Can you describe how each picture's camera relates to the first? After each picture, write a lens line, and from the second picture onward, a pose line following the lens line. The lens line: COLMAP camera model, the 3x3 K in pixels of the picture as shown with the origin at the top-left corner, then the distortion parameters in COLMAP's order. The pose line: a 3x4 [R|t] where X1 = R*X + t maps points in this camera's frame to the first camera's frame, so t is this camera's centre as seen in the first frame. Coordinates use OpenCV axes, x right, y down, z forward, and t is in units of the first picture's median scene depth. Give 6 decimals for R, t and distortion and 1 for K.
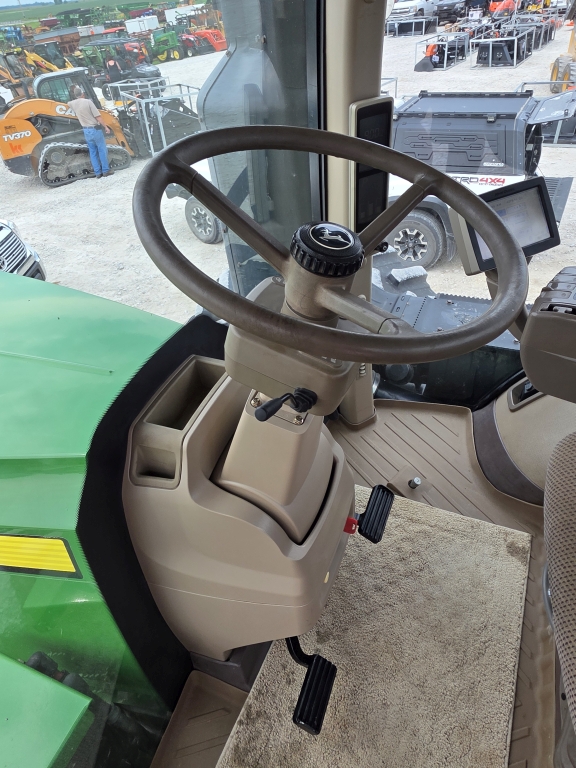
lens RADIAL K [[488.2, 0, 286.2], [0, 488.2, 380.2], [0, 0, 1]] dist [0.005246, -0.004021]
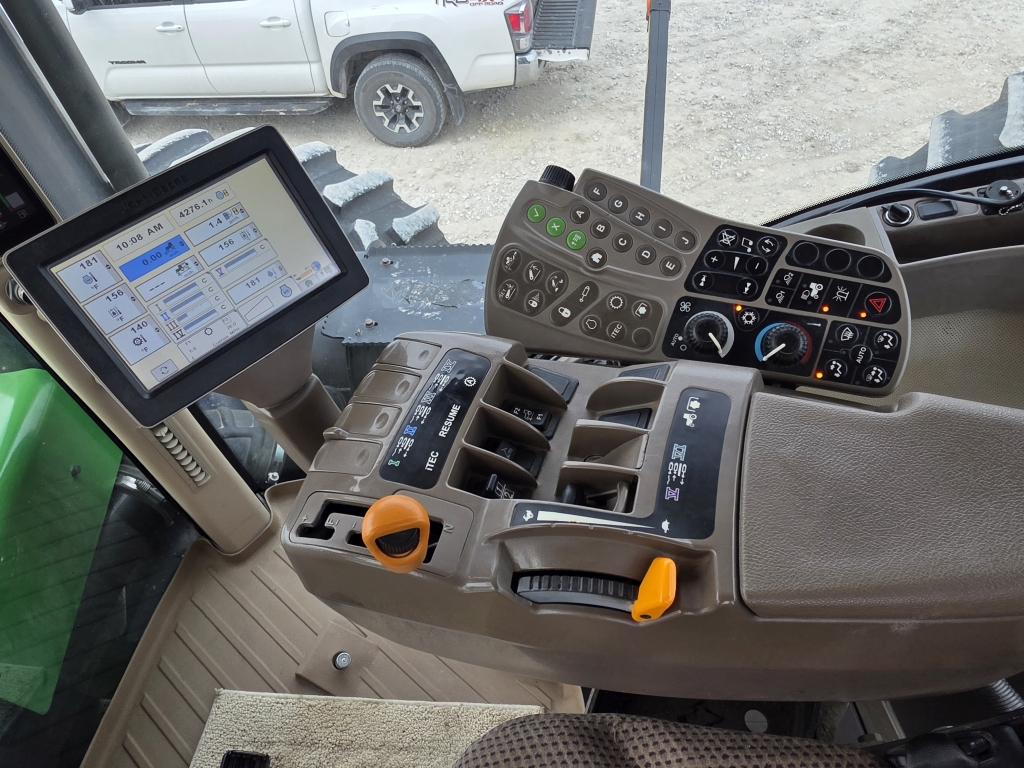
lens RADIAL K [[650.9, 0, 490.3], [0, 650.9, 380.7], [0, 0, 1]] dist [0.005246, -0.004021]
pose [[0.940422, -0.244012, 0.236780, 0.069597], [0.208430, 0.963925, 0.165545, -0.037460], [-0.268633, -0.106330, 0.957356, 0.064099]]
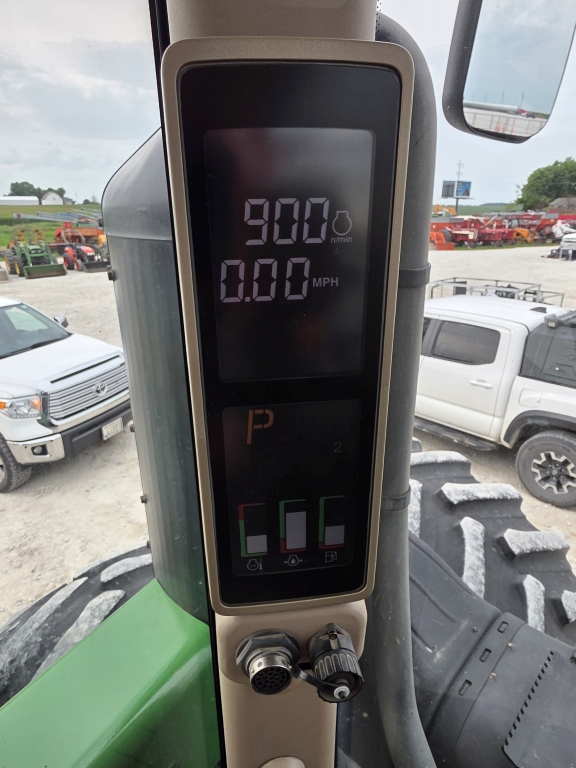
lens RADIAL K [[488.2, 0, 272.8], [0, 488.2, 385.1], [0, 0, 1]] dist [0.005246, -0.004021]
pose [[0.932342, 0.203409, -0.298936, 0.038260], [-0.287947, 0.917729, -0.273606, -0.060481], [0.218688, 0.341172, 0.914209, 0.131791]]
